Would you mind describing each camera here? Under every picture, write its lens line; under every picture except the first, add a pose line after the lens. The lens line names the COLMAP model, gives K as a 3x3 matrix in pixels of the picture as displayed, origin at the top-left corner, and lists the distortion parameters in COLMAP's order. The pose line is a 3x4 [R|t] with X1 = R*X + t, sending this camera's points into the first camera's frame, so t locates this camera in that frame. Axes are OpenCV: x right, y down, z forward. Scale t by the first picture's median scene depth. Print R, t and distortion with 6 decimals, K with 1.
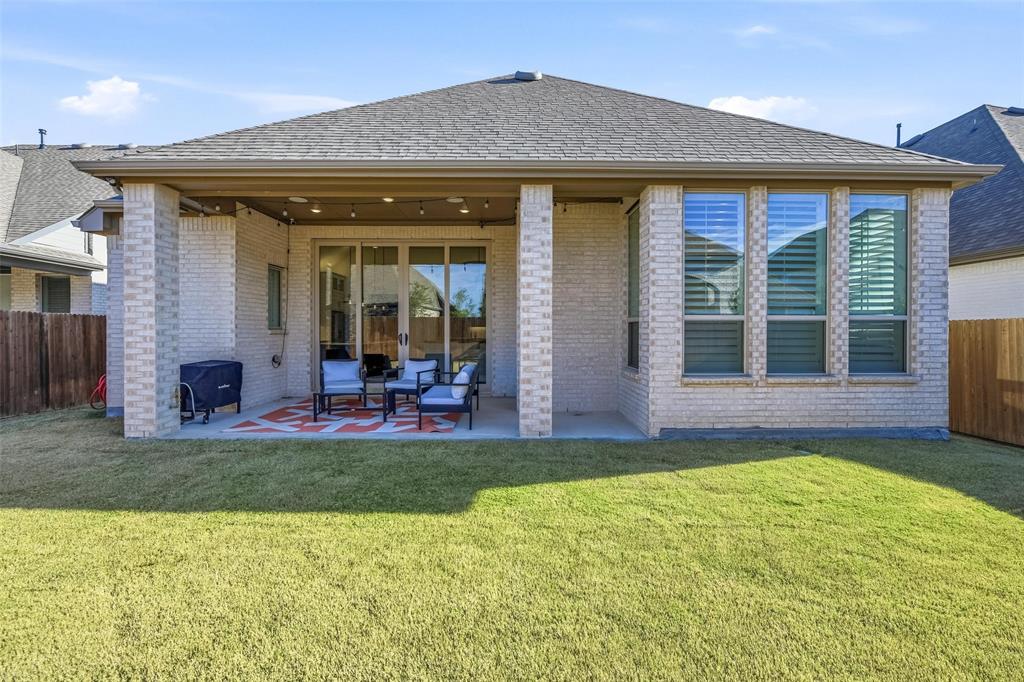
lens RADIAL K [[411.1, 0, 514.3], [0, 411.1, 339.1], [0, 0, 1]] dist [-0.014991, 0.000503]
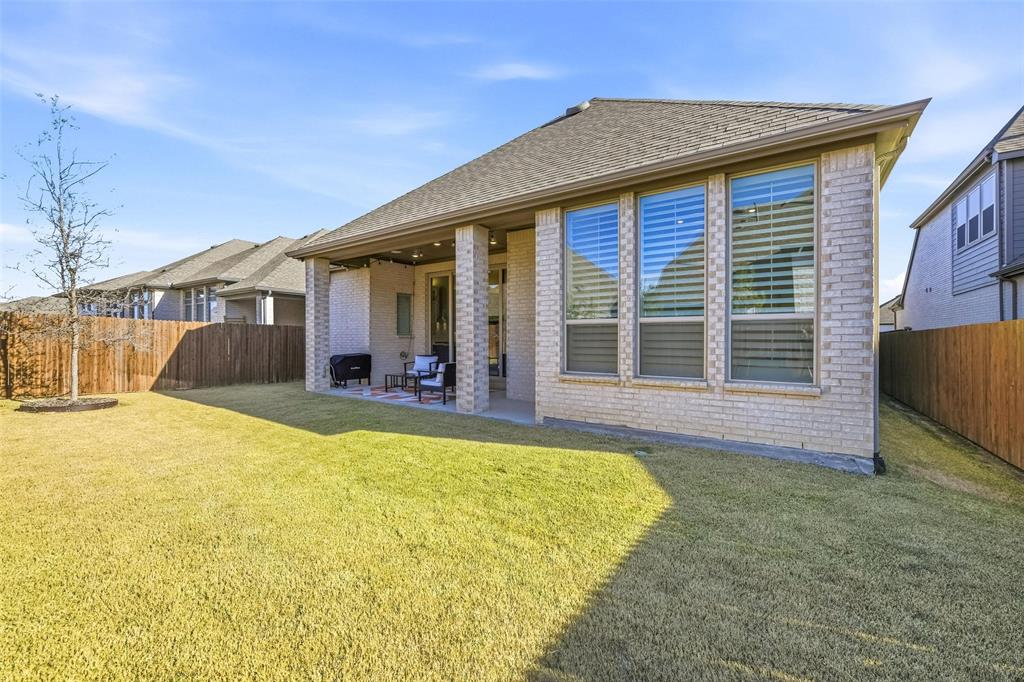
lens RADIAL K [[407.5, 0, 525.7], [0, 407.5, 340.9], [0, 0, 1]] dist [-0.018180, 0.000086]
pose [[0.820304, 0.002840, -0.571921, 0.876990], [-0.005407, 0.999981, -0.002789, 0.003448], [0.571902, 0.005380, 0.820304, 0.009433]]
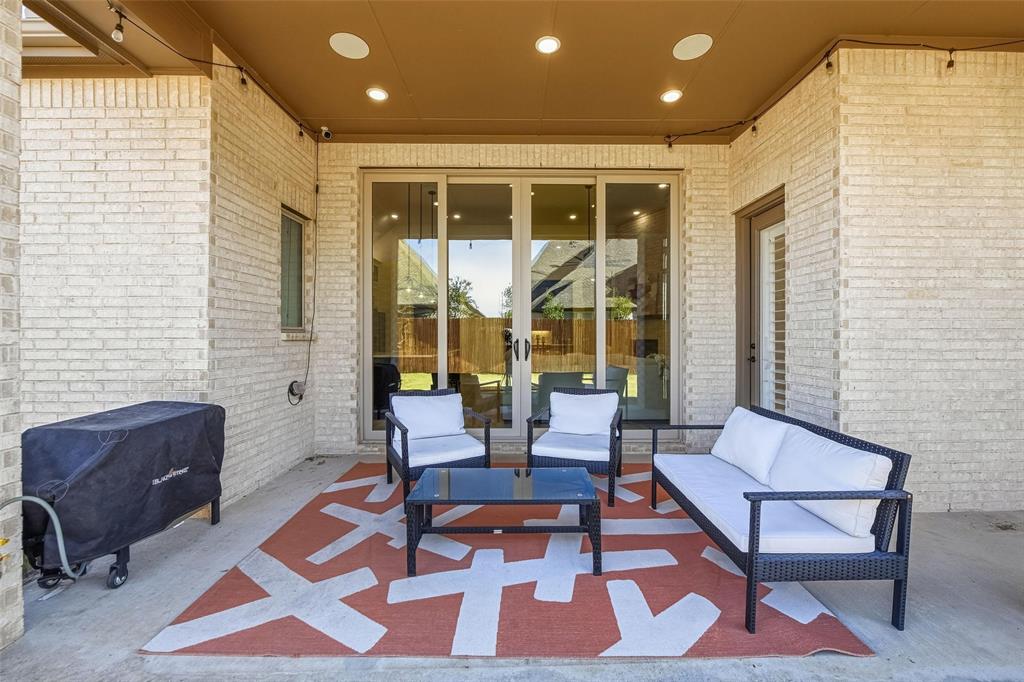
lens RADIAL K [[411.1, 0, 514.3], [0, 411.1, 339.1], [0, 0, 1]] dist [-0.014991, 0.000503]
pose [[0.999945, -0.000926, -0.010446, -0.393852], [0.000802, 0.999929, -0.011919, -0.009937], [0.010456, 0.011910, 0.999874, 0.636236]]
